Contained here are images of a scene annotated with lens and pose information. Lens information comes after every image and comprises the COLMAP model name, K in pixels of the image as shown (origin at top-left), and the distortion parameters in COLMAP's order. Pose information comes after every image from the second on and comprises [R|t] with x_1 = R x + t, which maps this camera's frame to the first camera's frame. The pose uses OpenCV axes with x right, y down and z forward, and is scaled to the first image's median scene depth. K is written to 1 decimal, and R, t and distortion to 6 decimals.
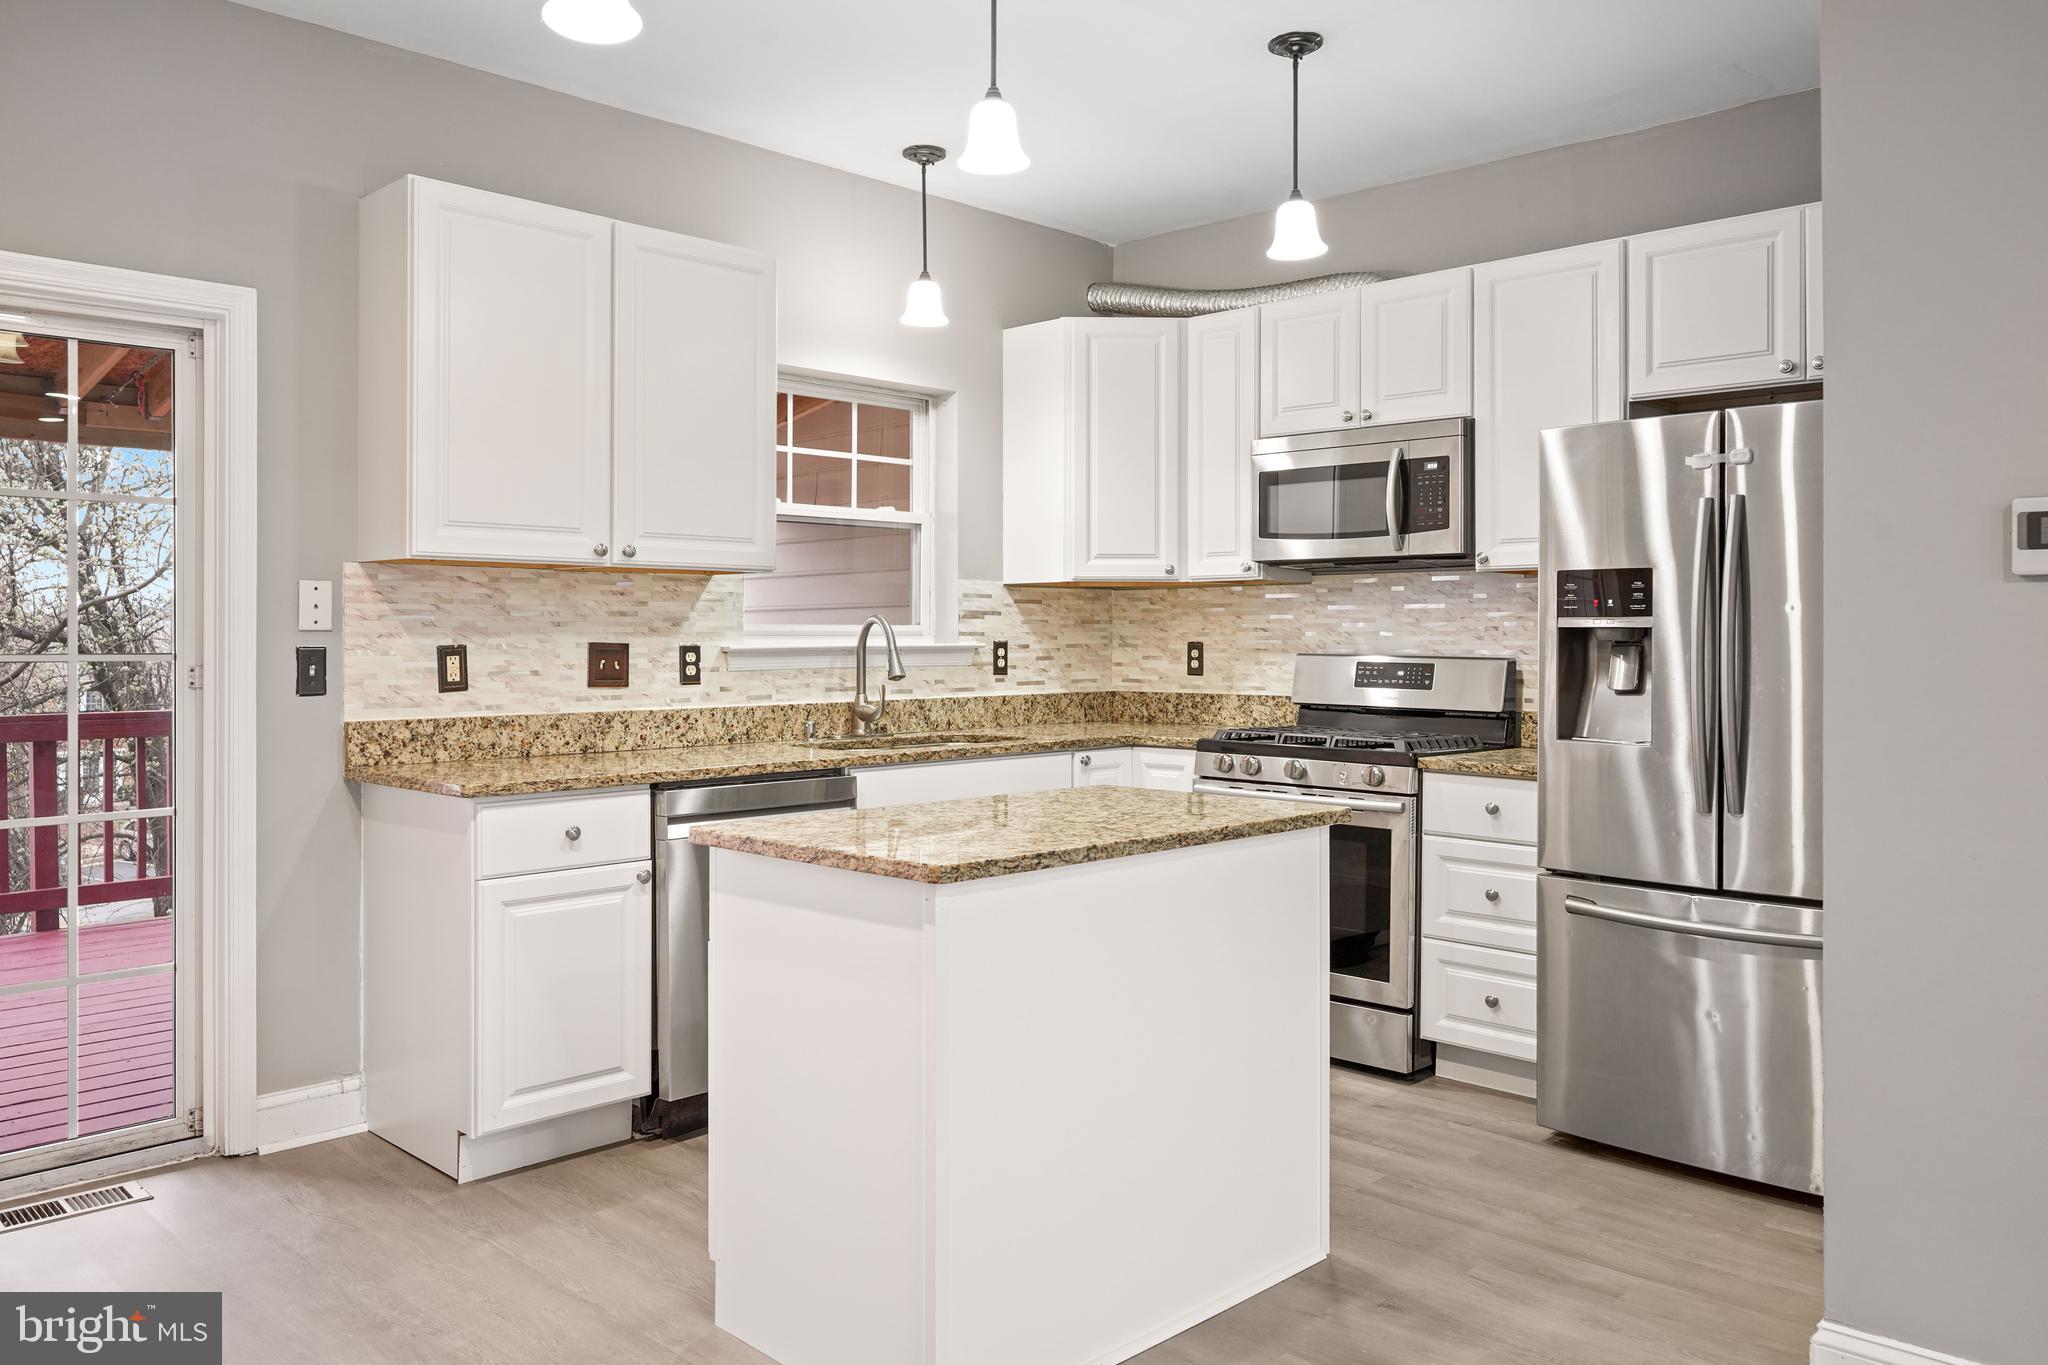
lens RADIAL K [[1521.8, 0, 1018.5], [0, 1521.8, 621.9], [0, 0, 1]] dist [0.005832, 0.000899]
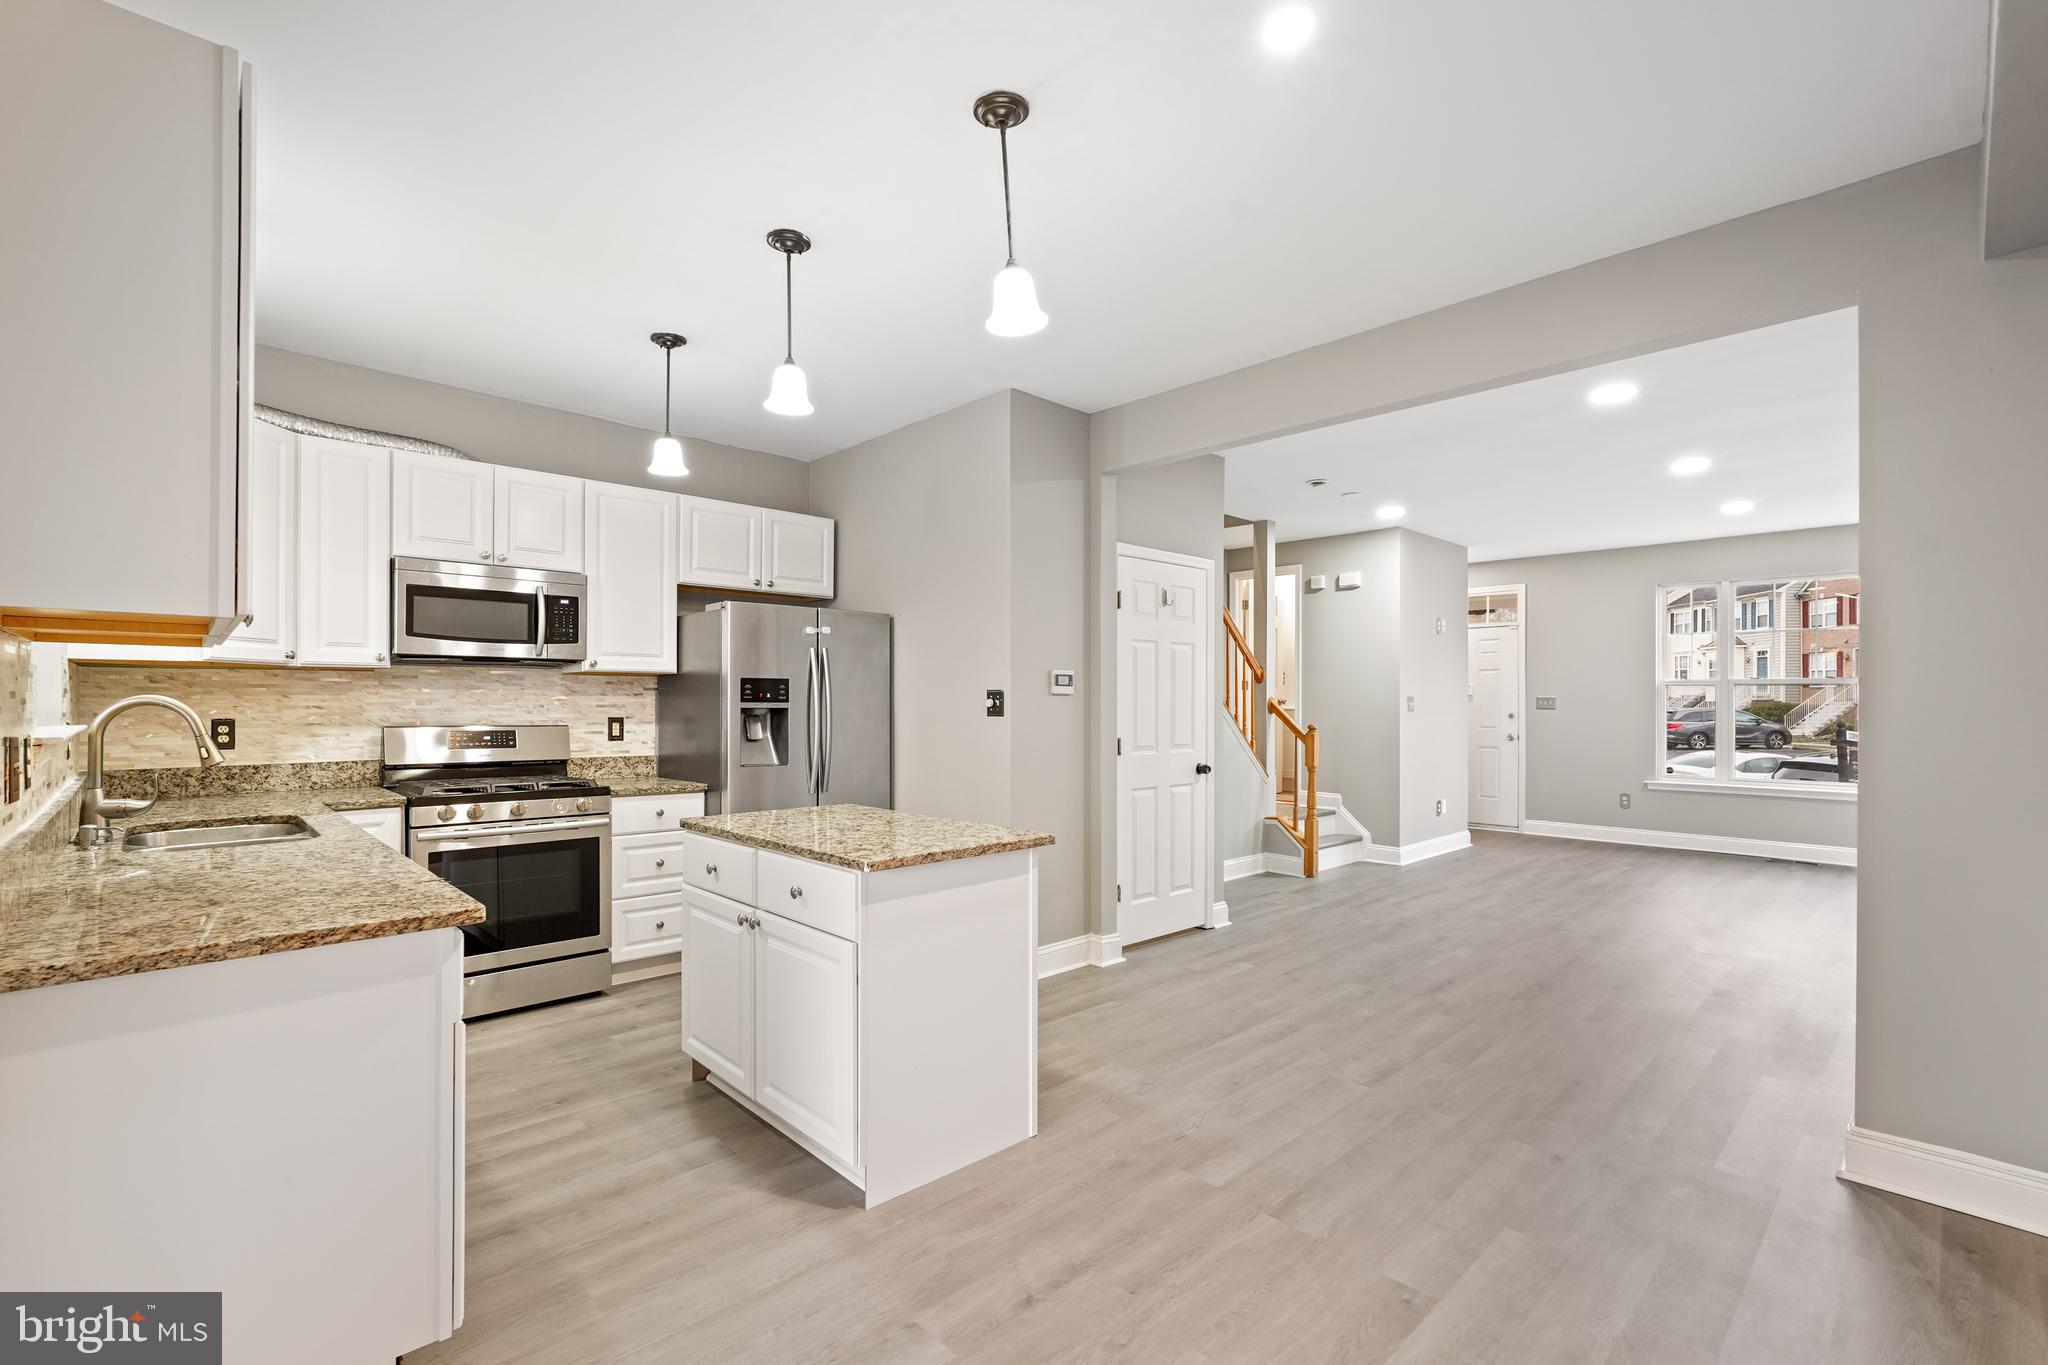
lens RADIAL K [[909.1, 0, 1020.3], [0, 909.1, 697.8], [0, 0, 1]] dist [-0.018117, 0.008495]
pose [[0.031501, 0.003708, 0.999497, -0.622412], [-0.011154, 0.999932, -0.003358, -0.007180], [-0.999441, -0.011043, 0.031540, 0.503279]]
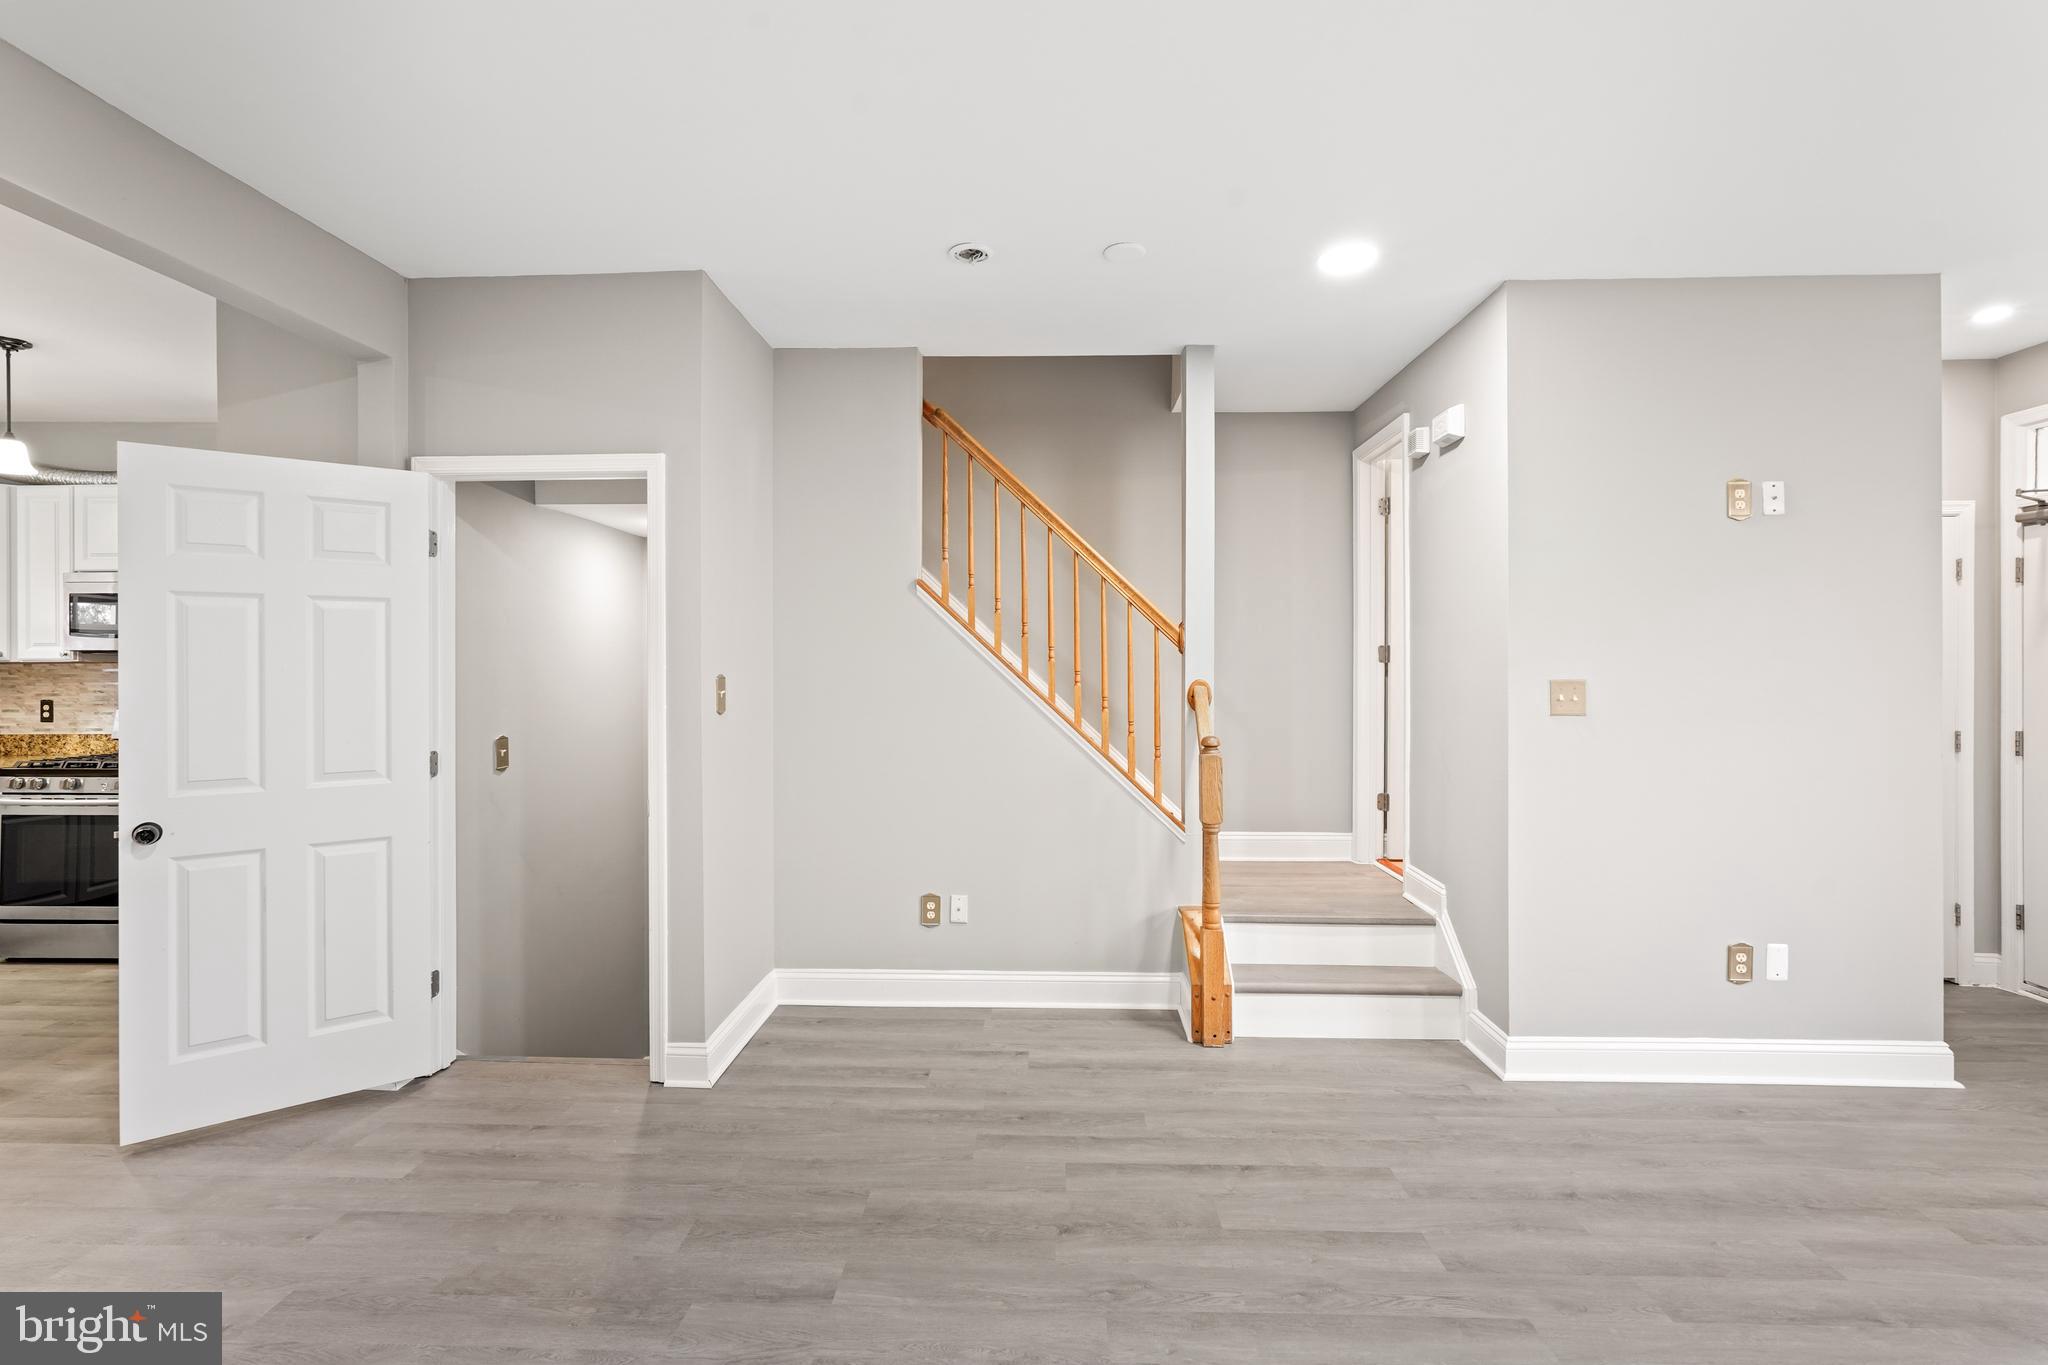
lens RADIAL K [[913.3, 0, 1021.9], [0, 913.3, 670.2], [0, 0, 1]] dist [-0.013495, 0.008293]
pose [[0.738356, -0.007152, 0.674373, 0.271078], [-0.003394, 0.999892, 0.014320, -0.039186], [-0.674402, -0.012862, 0.738252, -0.374478]]
